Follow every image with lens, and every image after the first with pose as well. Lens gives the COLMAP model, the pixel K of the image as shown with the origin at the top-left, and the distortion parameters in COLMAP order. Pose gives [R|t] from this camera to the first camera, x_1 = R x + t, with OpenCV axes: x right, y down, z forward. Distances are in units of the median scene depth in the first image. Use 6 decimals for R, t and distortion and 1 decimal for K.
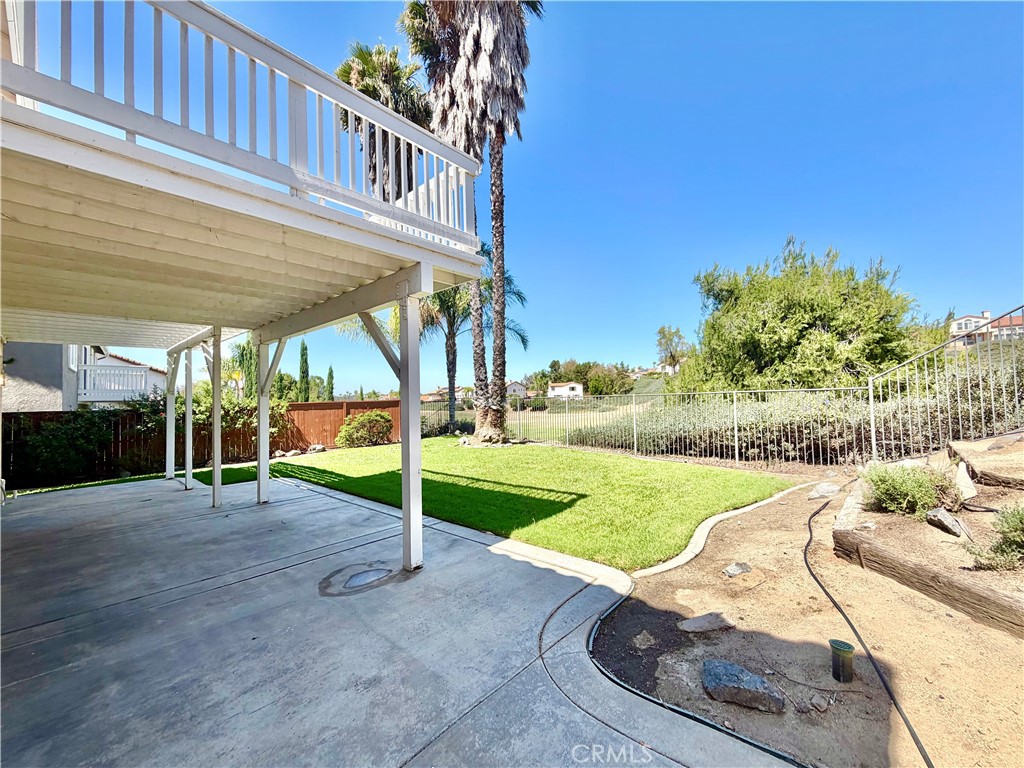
lens RADIAL K [[414.0, 0, 507.6], [0, 414.0, 393.1], [0, 0, 1]] dist [0.000446, -0.006890]
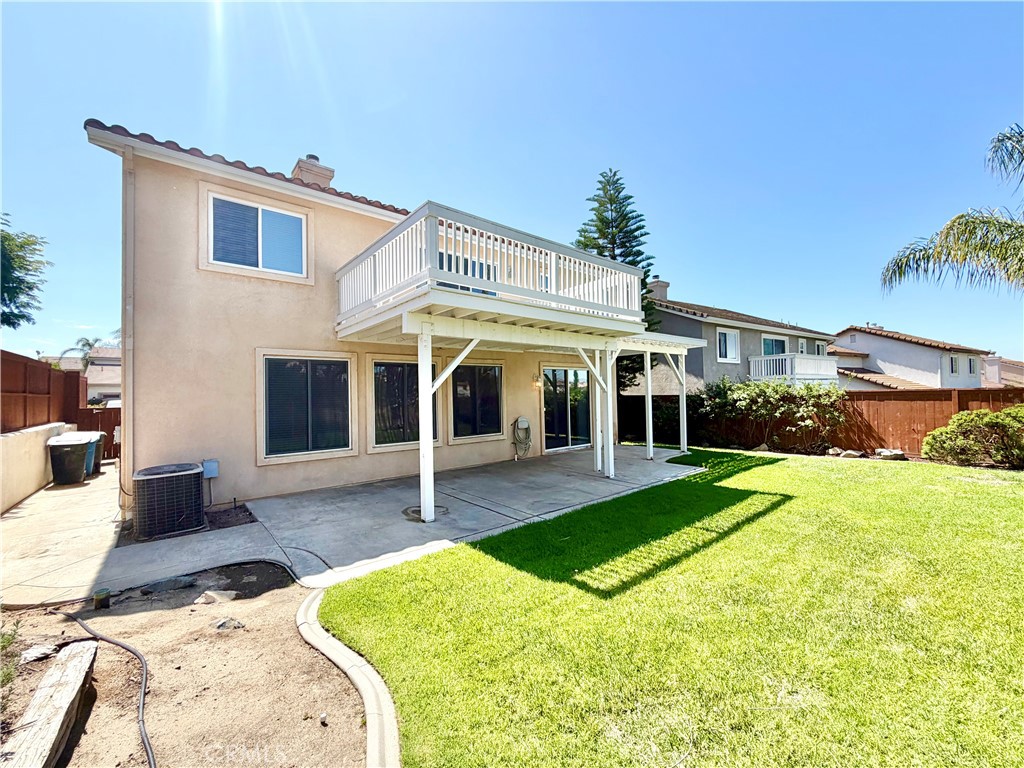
lens RADIAL K [[414.0, 0, 507.6], [0, 414.0, 393.1], [0, 0, 1]] dist [0.000446, -0.006890]
pose [[-0.158301, 0.025019, -0.987074, 1.015436], [0.039463, 0.999040, 0.018993, -0.035185], [0.986602, -0.035946, -0.159137, 1.354931]]
